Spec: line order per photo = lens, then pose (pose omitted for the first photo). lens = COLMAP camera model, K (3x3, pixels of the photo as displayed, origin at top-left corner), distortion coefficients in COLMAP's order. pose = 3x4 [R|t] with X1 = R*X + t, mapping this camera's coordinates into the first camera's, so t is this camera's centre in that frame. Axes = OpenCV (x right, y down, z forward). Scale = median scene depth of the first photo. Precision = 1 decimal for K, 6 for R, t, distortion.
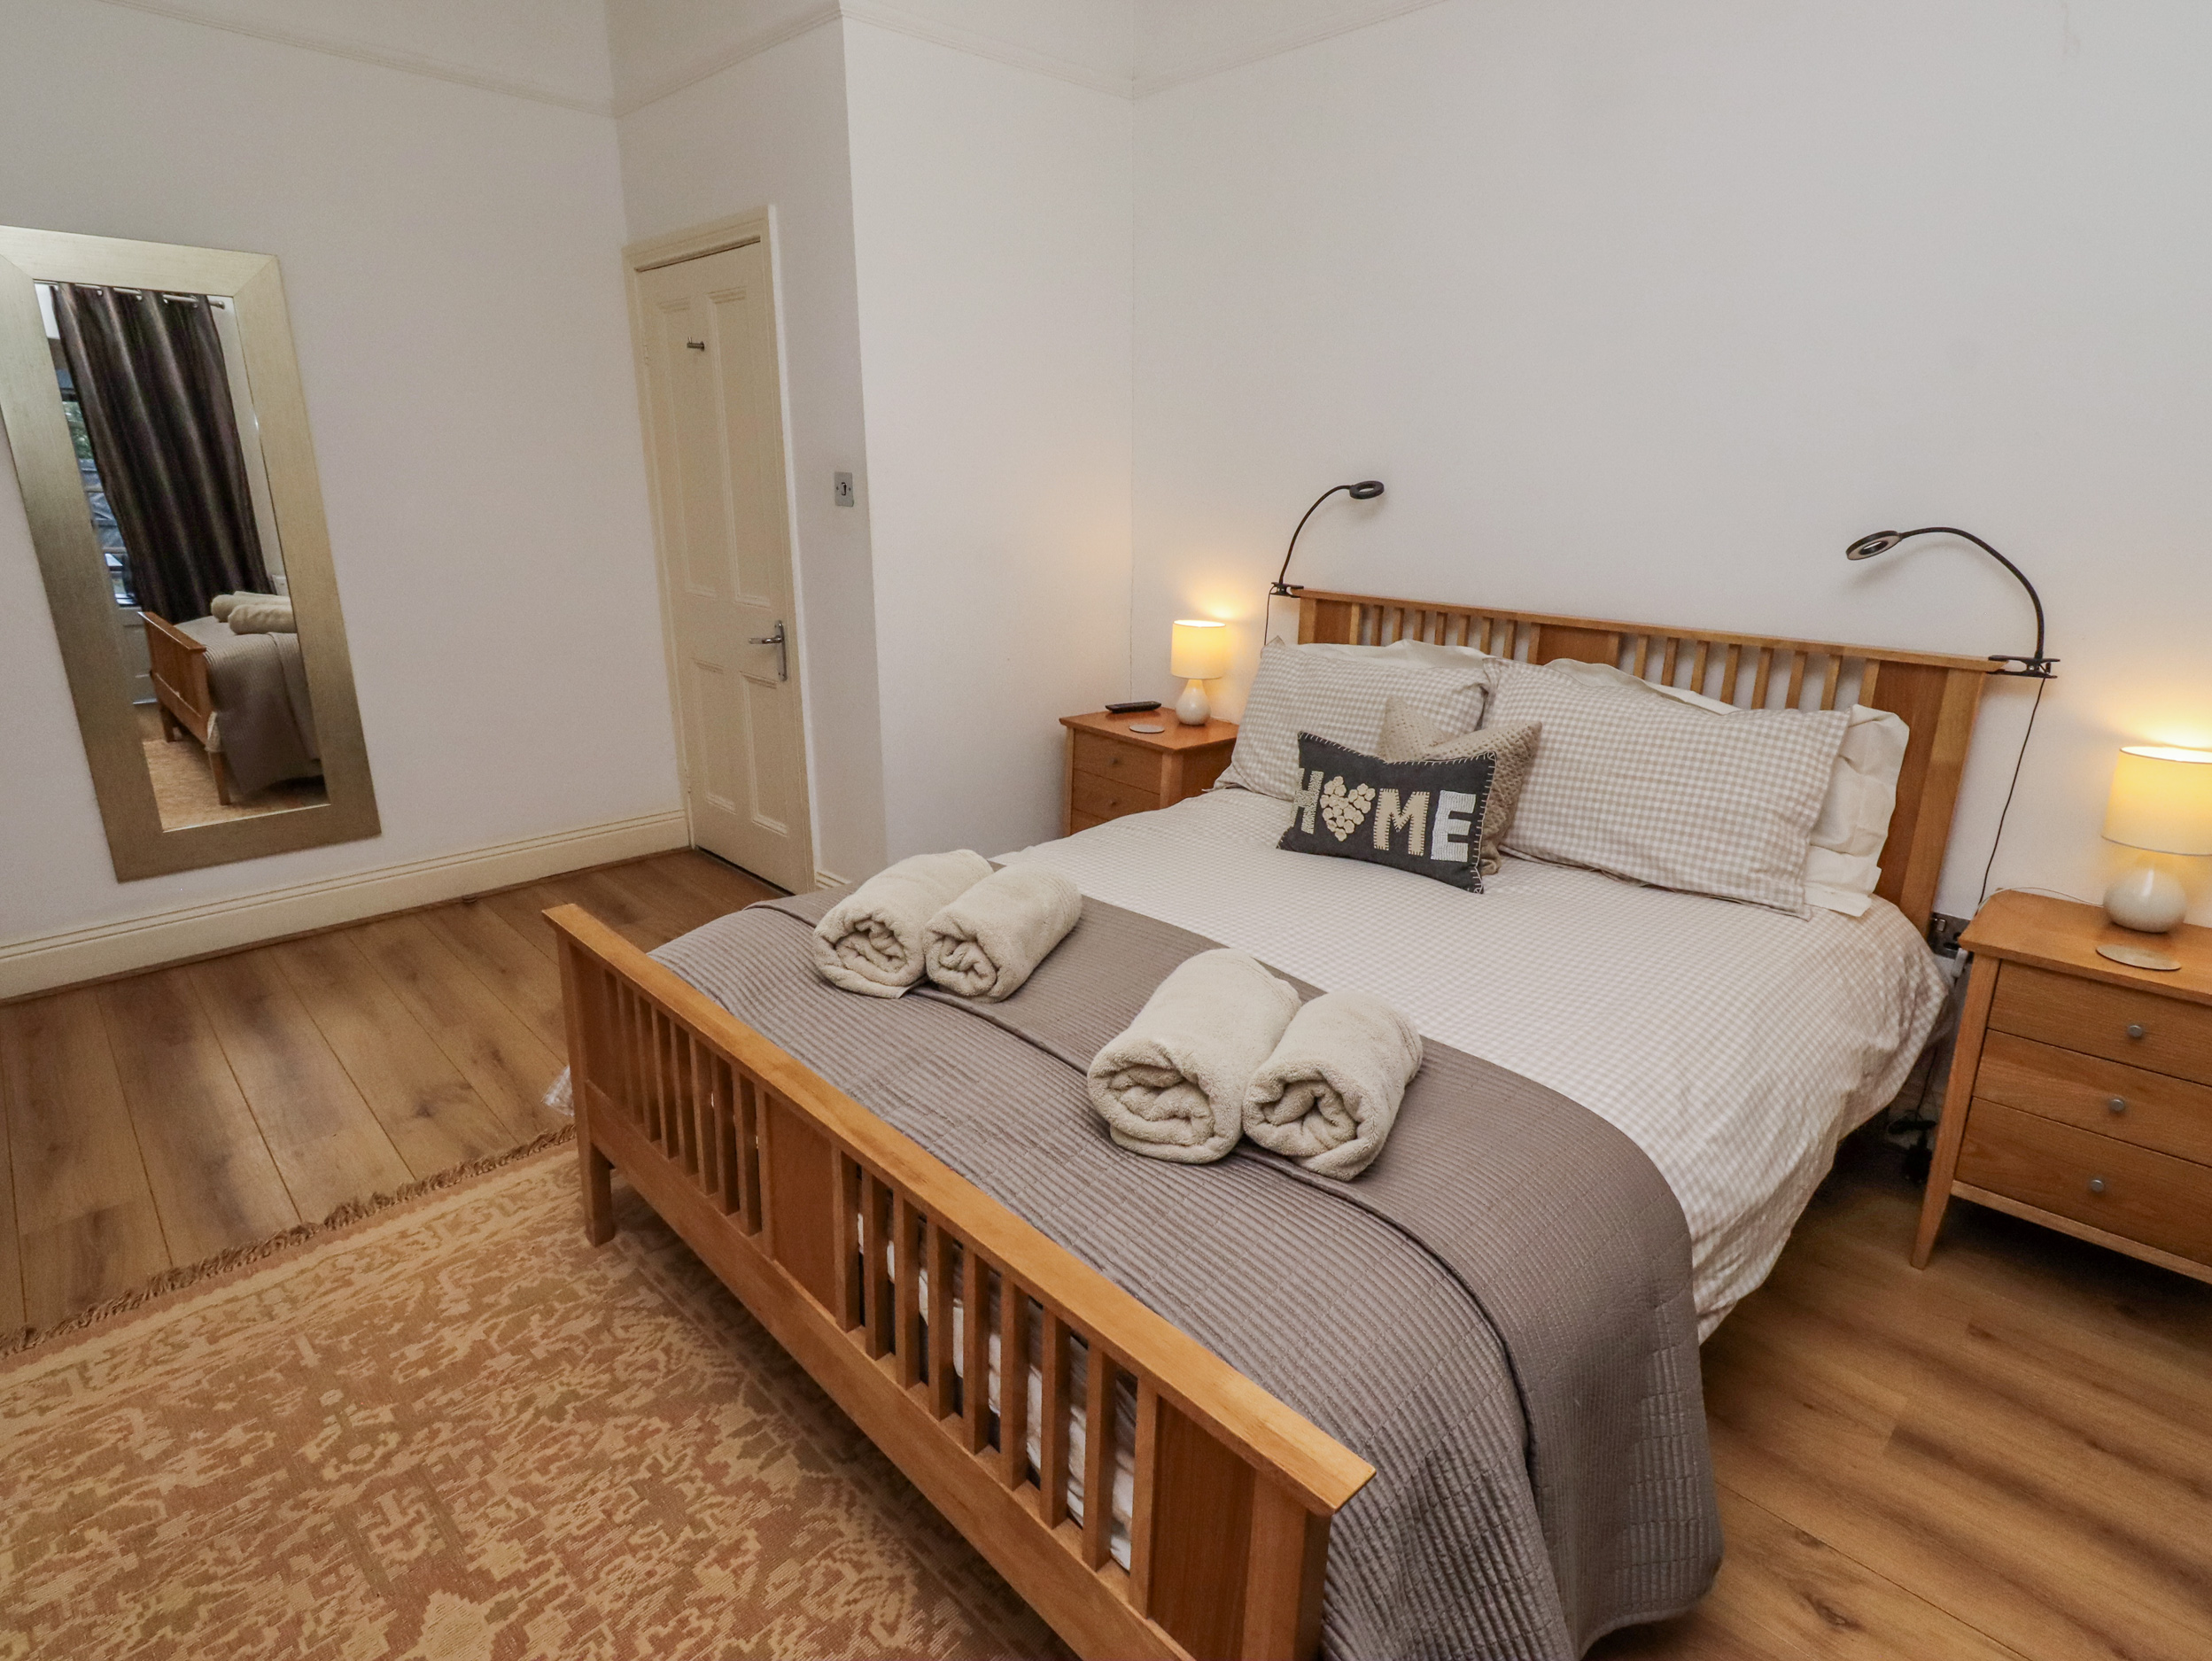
lens RADIAL K [[1142.0, 0, 1115.8], [0, 1142.0, 811.2], [0, 0, 1]] dist [0.006217, -0.001174]
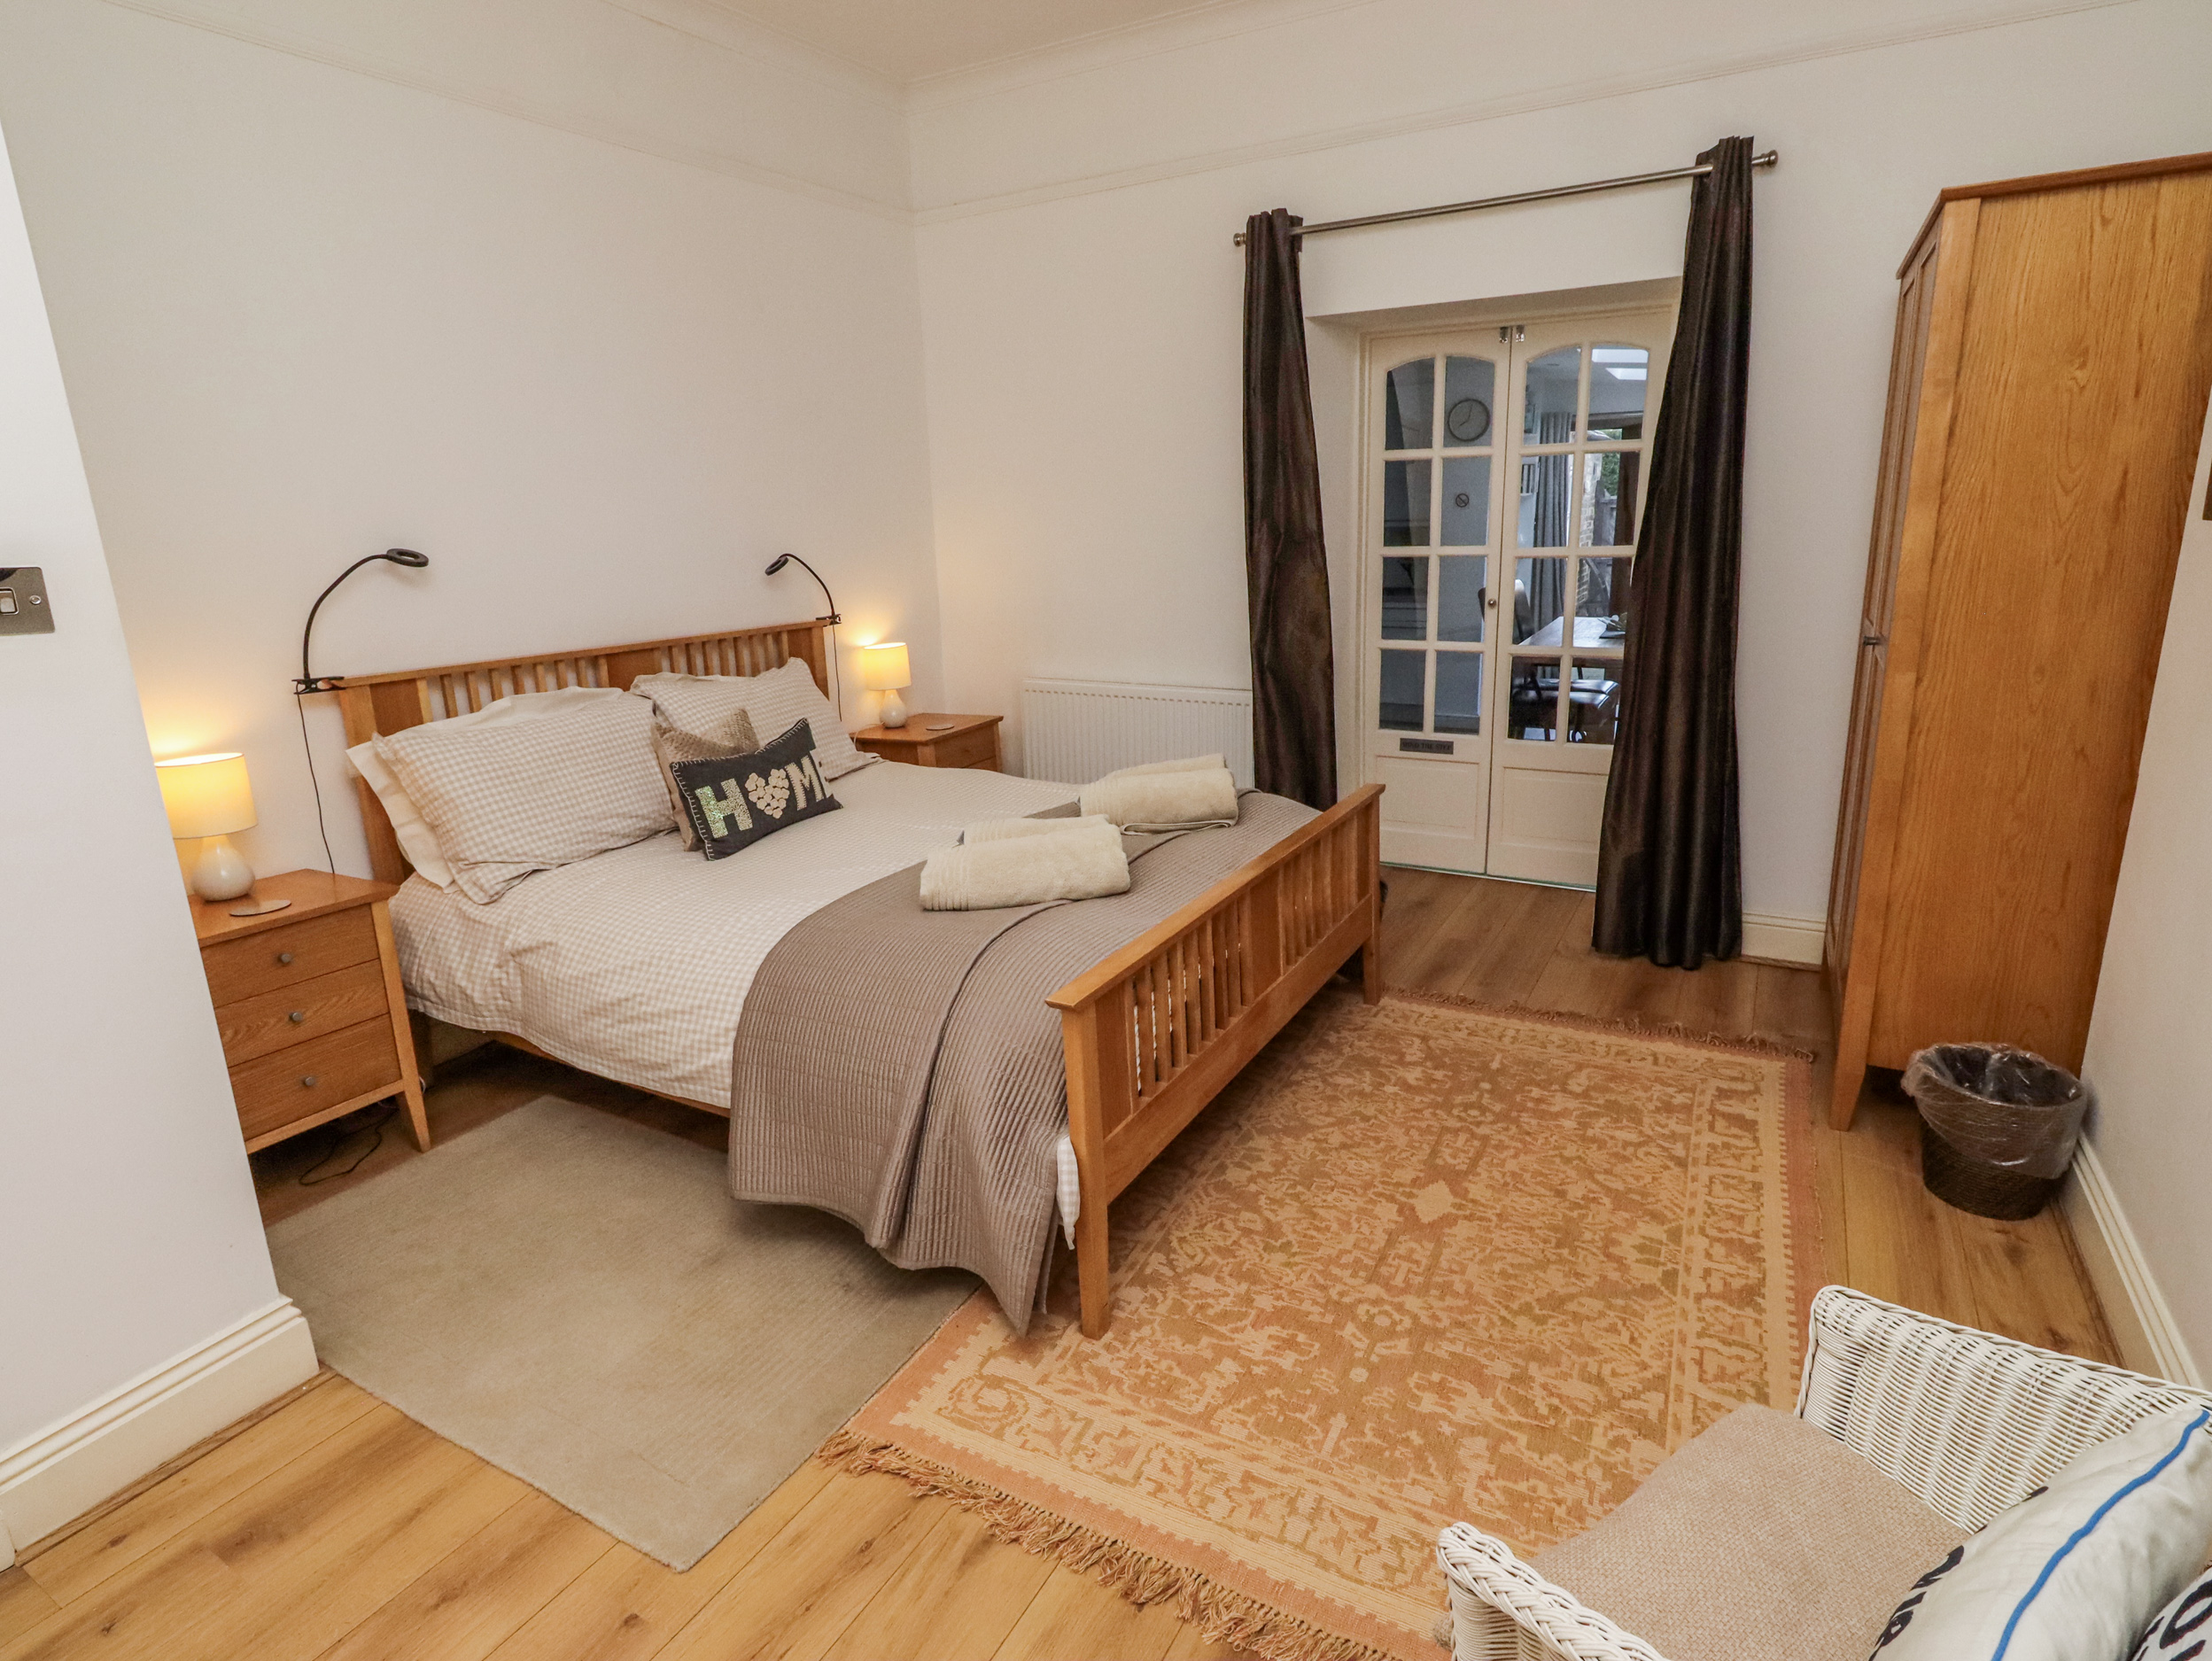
lens RADIAL K [[1142.0, 0, 1115.8], [0, 1142.0, 834.3], [0, 0, 1]] dist [0.006217, -0.001174]
pose [[-0.268995, -0.262648, 0.926638, -1.161683], [0.301708, 0.890698, 0.340044, -0.295997], [-0.914666, 0.371044, -0.160350, 0.931447]]
